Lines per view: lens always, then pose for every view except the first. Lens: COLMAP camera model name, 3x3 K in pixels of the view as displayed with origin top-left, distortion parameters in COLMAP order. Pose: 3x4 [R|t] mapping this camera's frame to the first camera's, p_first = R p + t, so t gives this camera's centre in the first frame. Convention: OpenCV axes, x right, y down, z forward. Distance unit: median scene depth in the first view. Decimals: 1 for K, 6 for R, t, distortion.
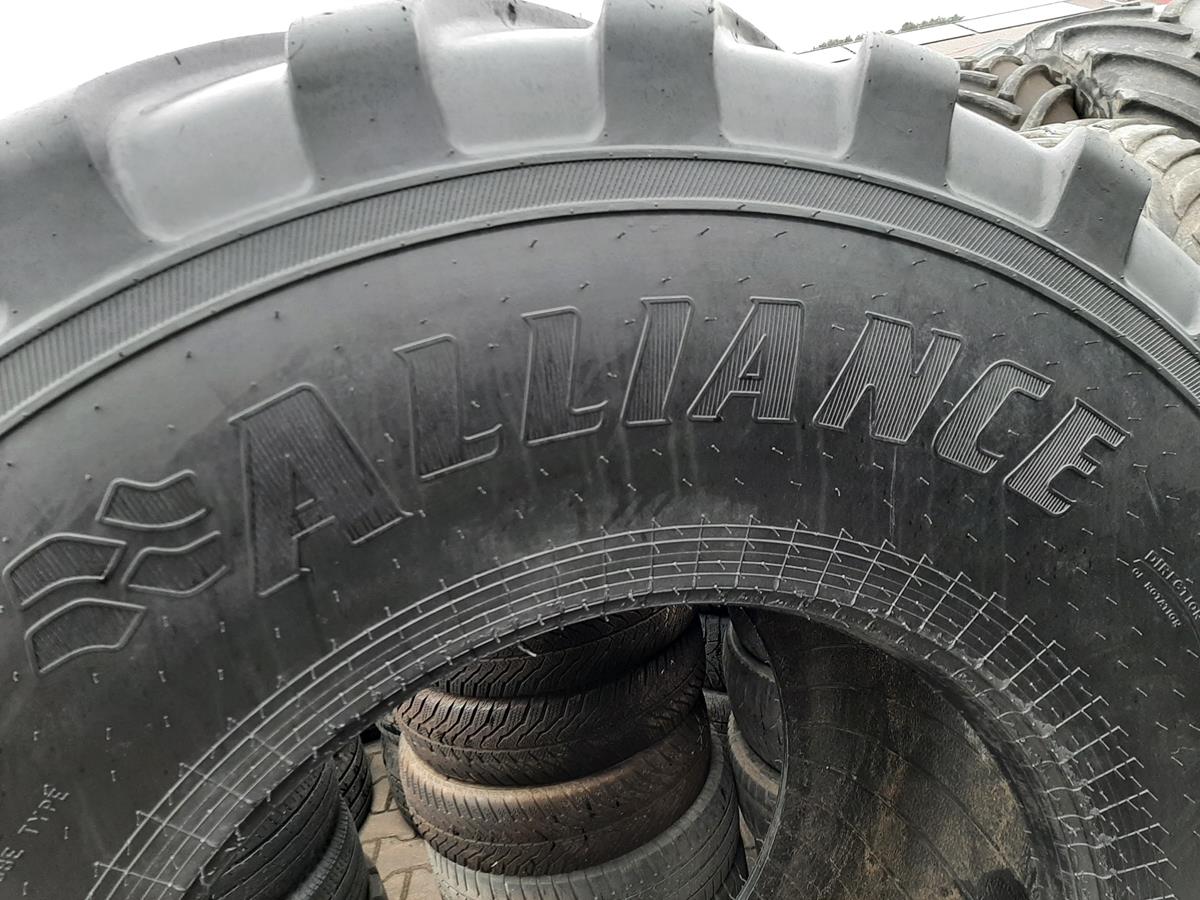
lens RADIAL K [[955.6, 0, 600.0], [0, 955.6, 450.0], [0, 0, 1]] dist [0.048189, -0.100231]
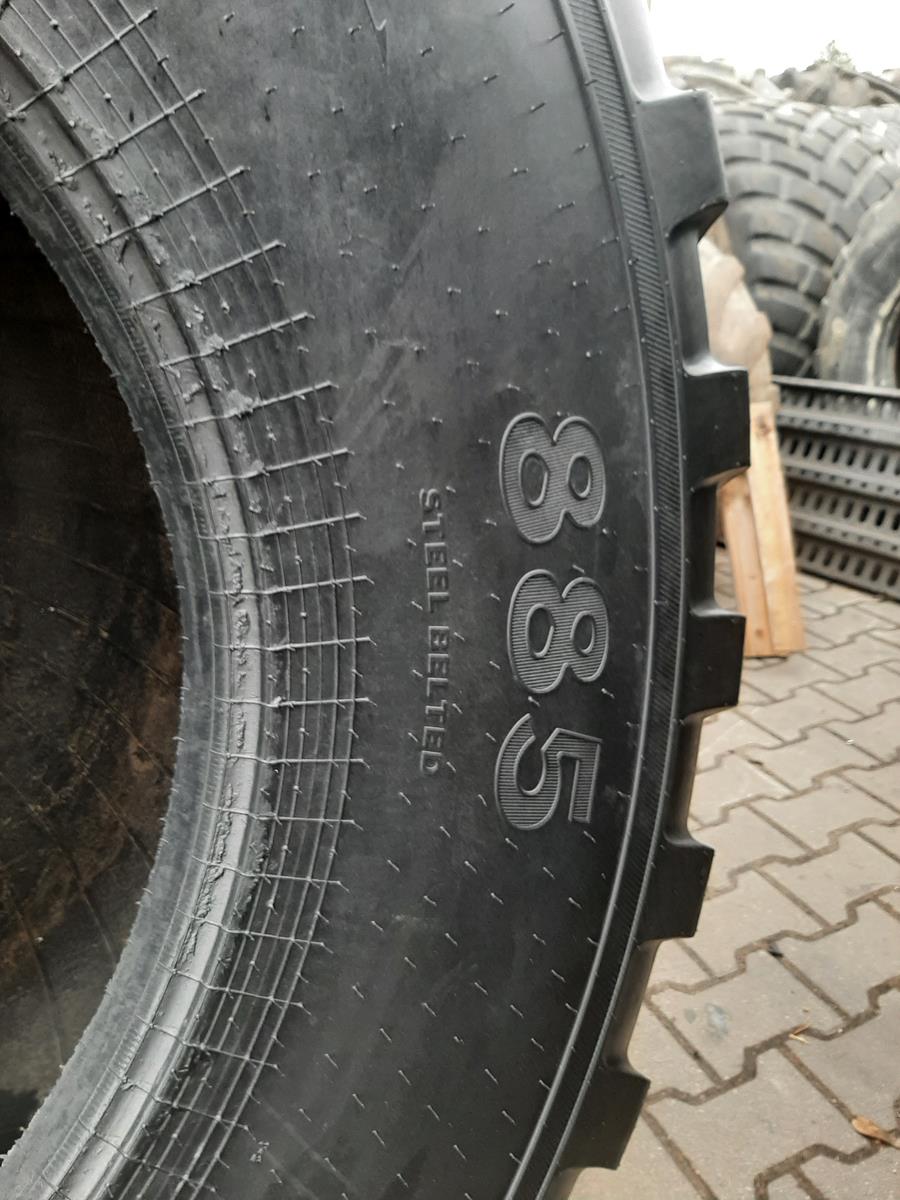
lens RADIAL K [[955.6, 0, 450.0], [0, 955.6, 600.0], [0, 0, 1]] dist [0.048189, -0.100231]
pose [[0.932986, 0.001902, 0.359907, 0.353750], [-0.014095, 0.999412, 0.031257, 0.412801], [-0.359636, -0.034236, 0.932464, 0.323717]]
